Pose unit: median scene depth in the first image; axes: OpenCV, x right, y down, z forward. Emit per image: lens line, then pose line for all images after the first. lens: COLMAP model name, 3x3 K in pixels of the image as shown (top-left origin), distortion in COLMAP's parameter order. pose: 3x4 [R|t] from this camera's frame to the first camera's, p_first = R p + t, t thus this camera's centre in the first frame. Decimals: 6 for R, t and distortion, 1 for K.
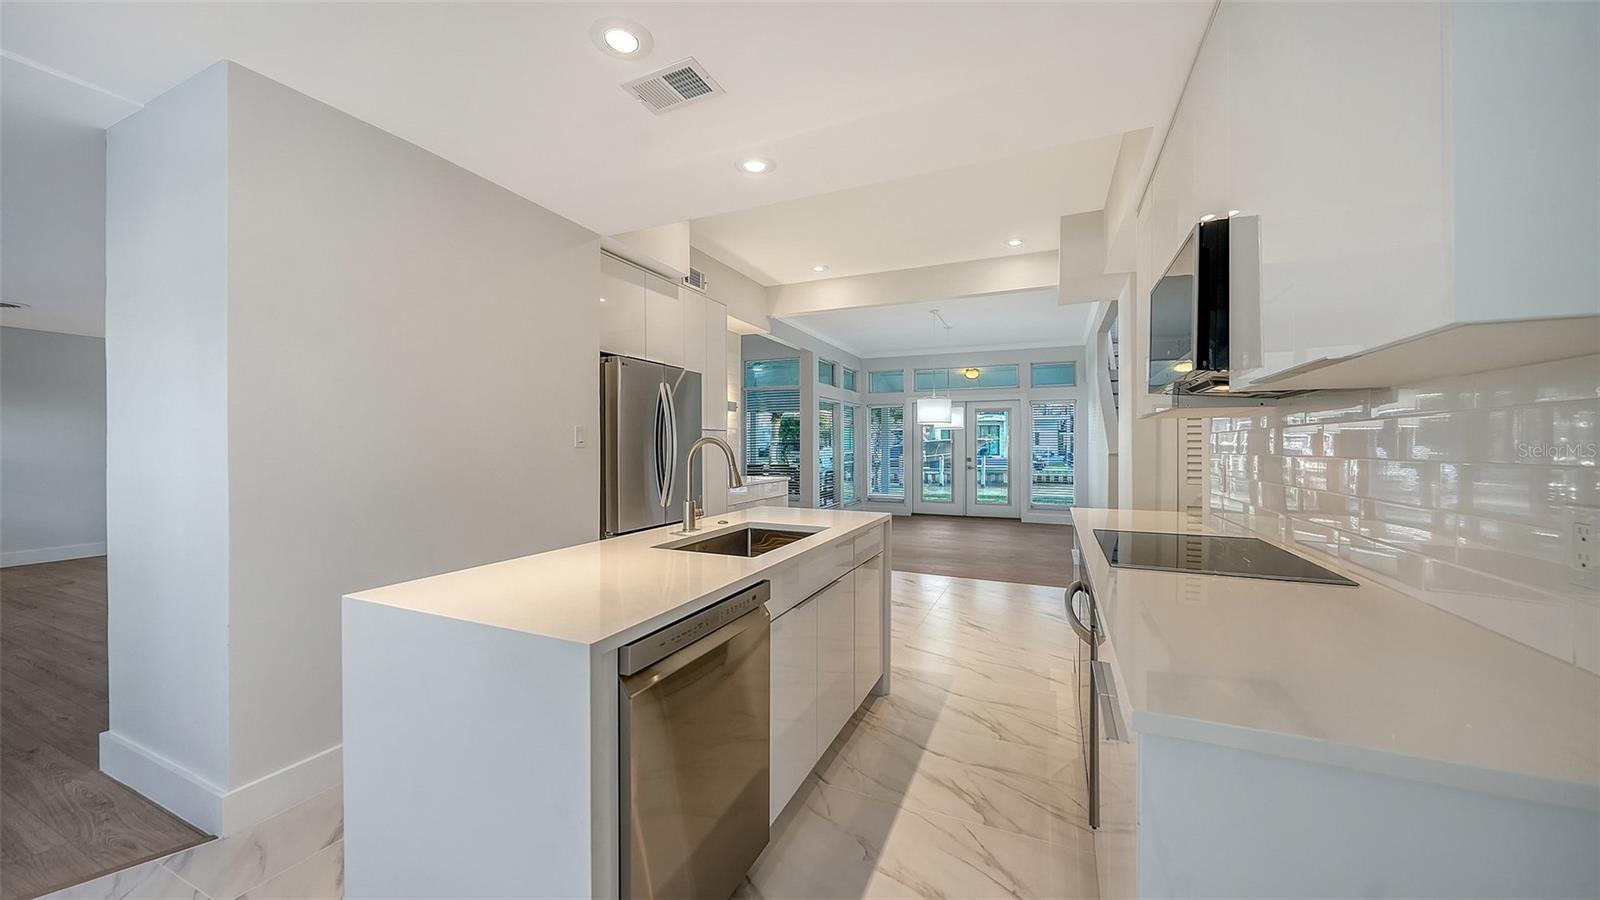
lens RADIAL K [[577.1, 0, 795.2], [0, 577.1, 447.8], [0, 0, 1]] dist [-0.002073, -0.000044]
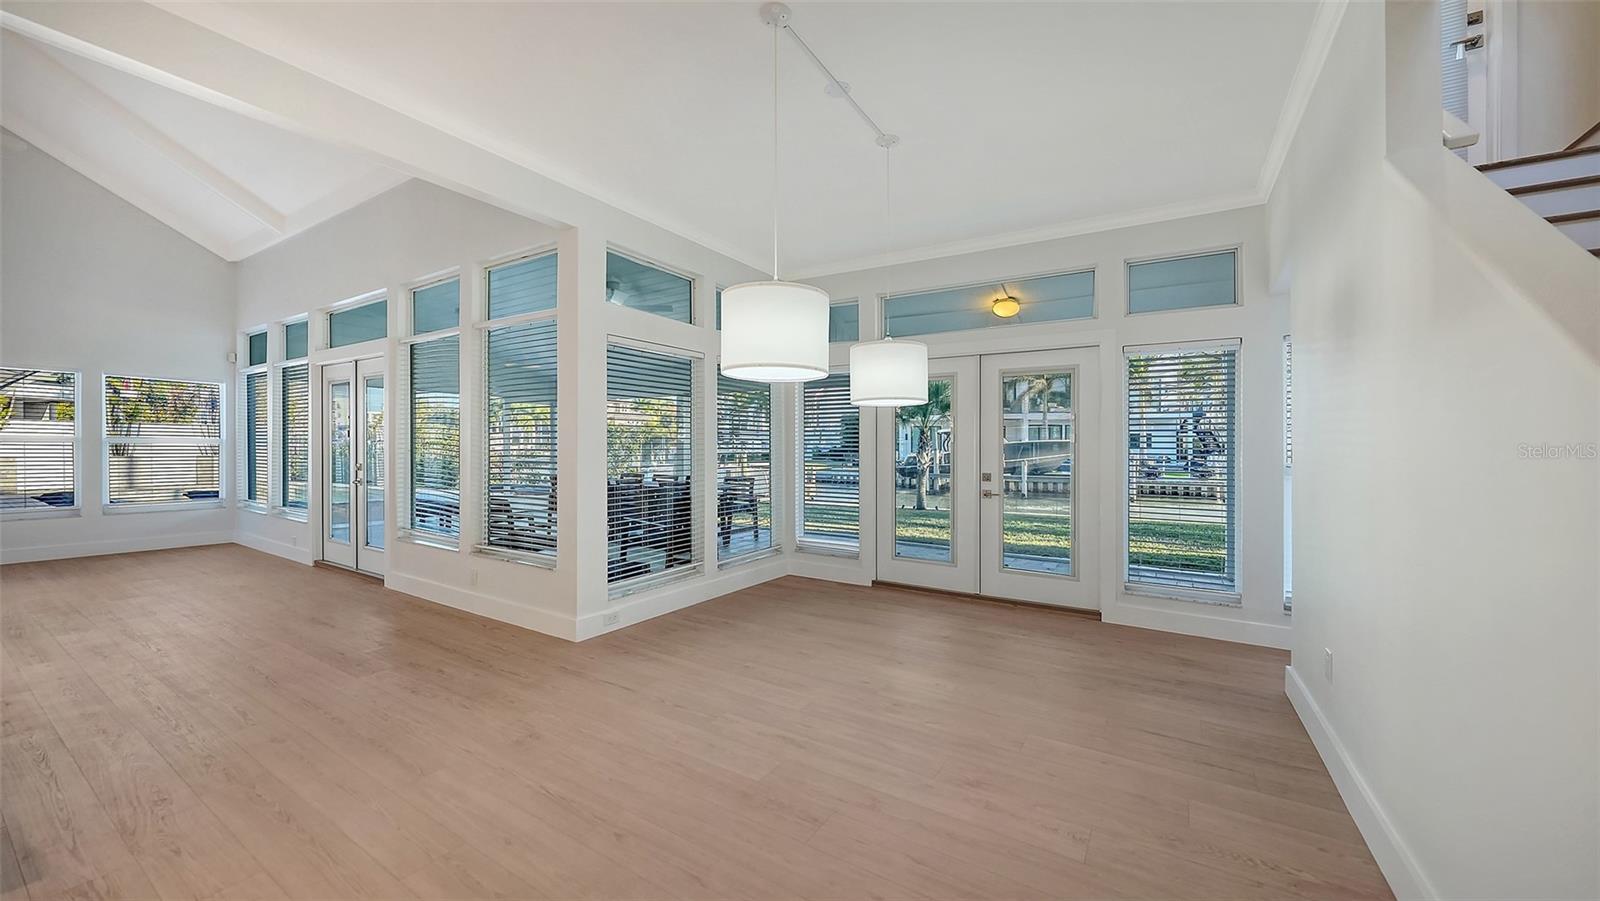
lens RADIAL K [[567.6, 0, 812.2], [0, 567.6, 448.1], [0, 0, 1]] dist [0.002503, -0.000004]
pose [[0.990071, 0.005932, -0.140443, 0.235378], [-0.006294, 0.999978, -0.002133, -0.001602], [0.140427, 0.002996, 0.990086, 0.540732]]
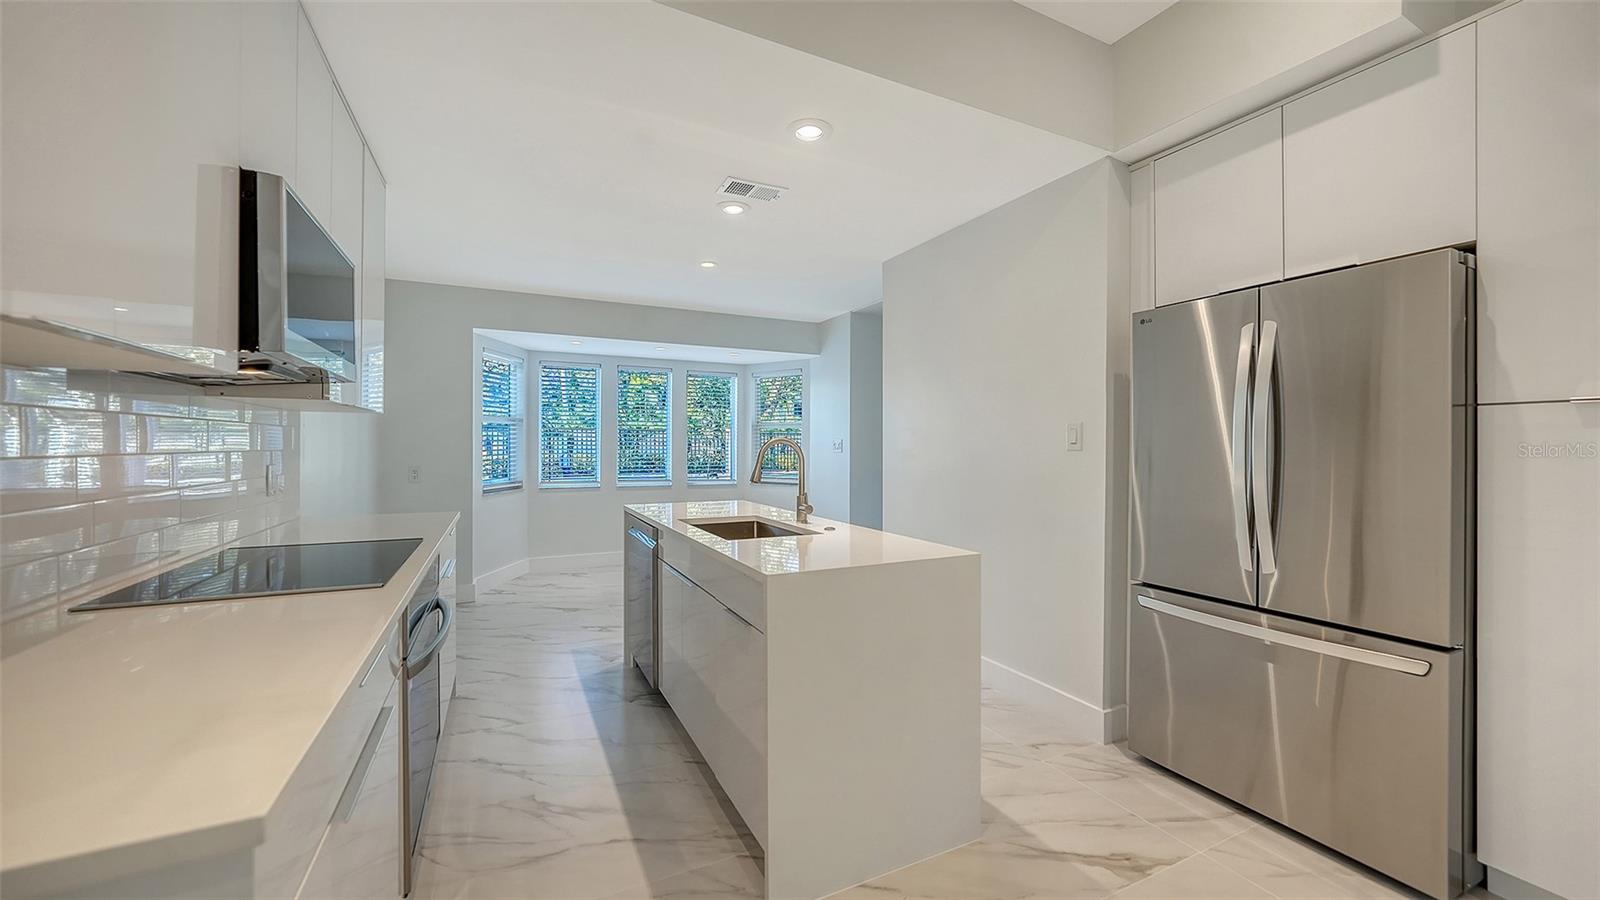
lens RADIAL K [[577.1, 0, 774.4], [0, 577.1, 444.8], [0, 0, 1]] dist [-0.002073, -0.000044]
pose [[-0.653555, -0.000109, -0.756879, 0.174584], [-0.005251, 0.999977, 0.004390, -0.003040], [0.756861, 0.006844, -0.653540, 0.418593]]
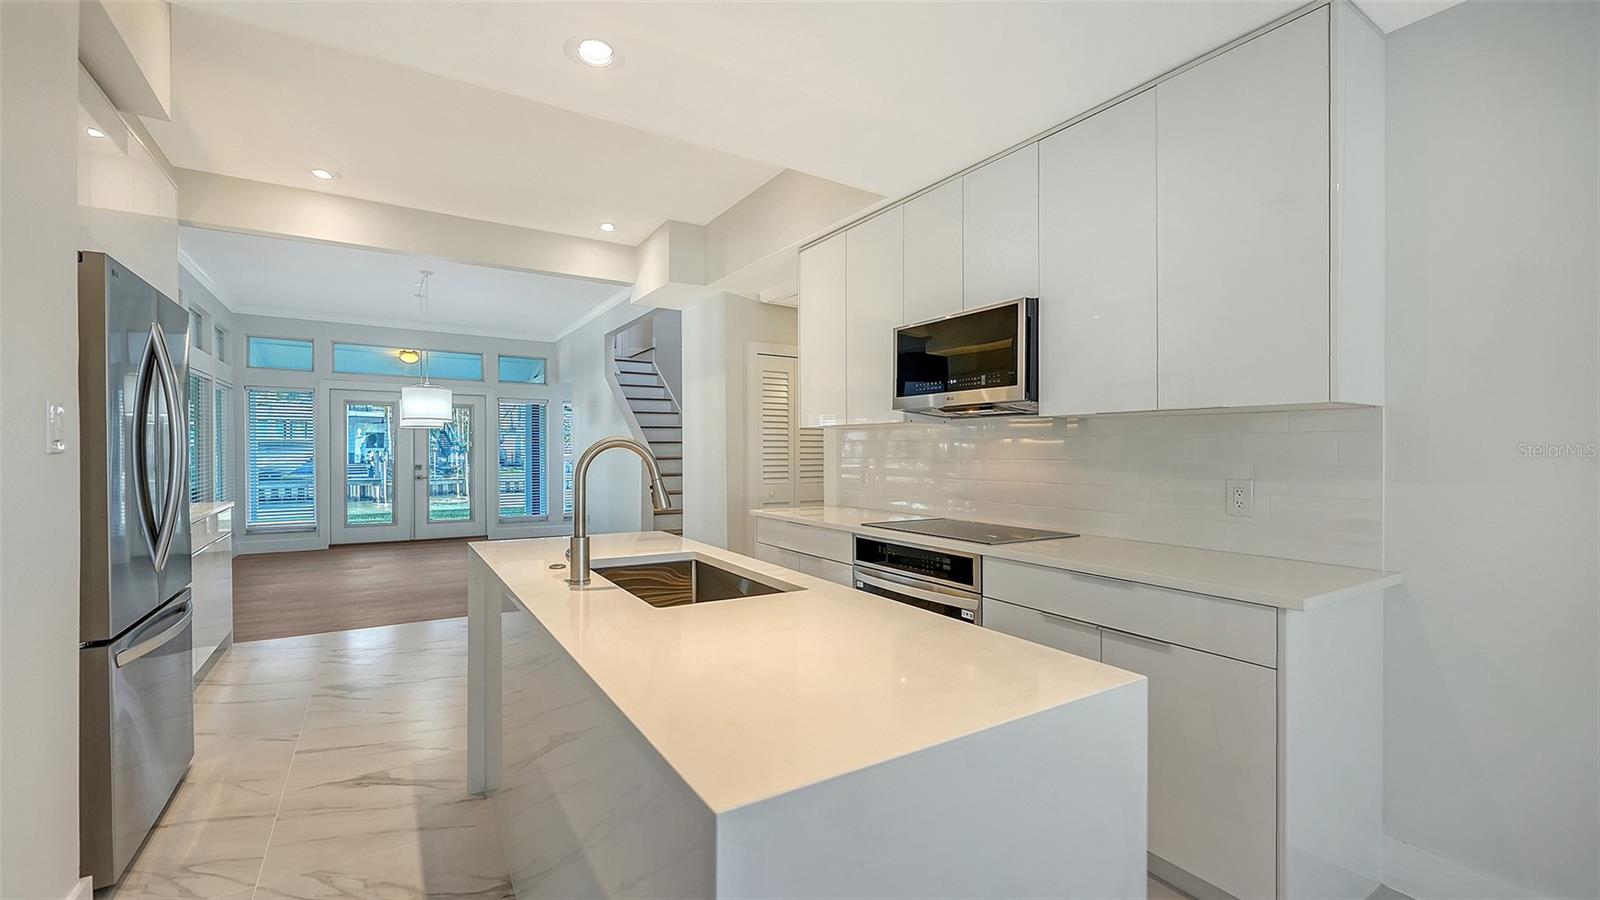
lens RADIAL K [[649.3, 0, 799.6], [0, 649.3, 458.4], [0, 0, 1]] dist [0.000212, -0.000095]
pose [[0.541314, -0.009168, 0.840770, -0.165759], [0.000384, 0.999943, 0.010656, -0.000752], [-0.840820, -0.005445, 0.541287, 0.095035]]
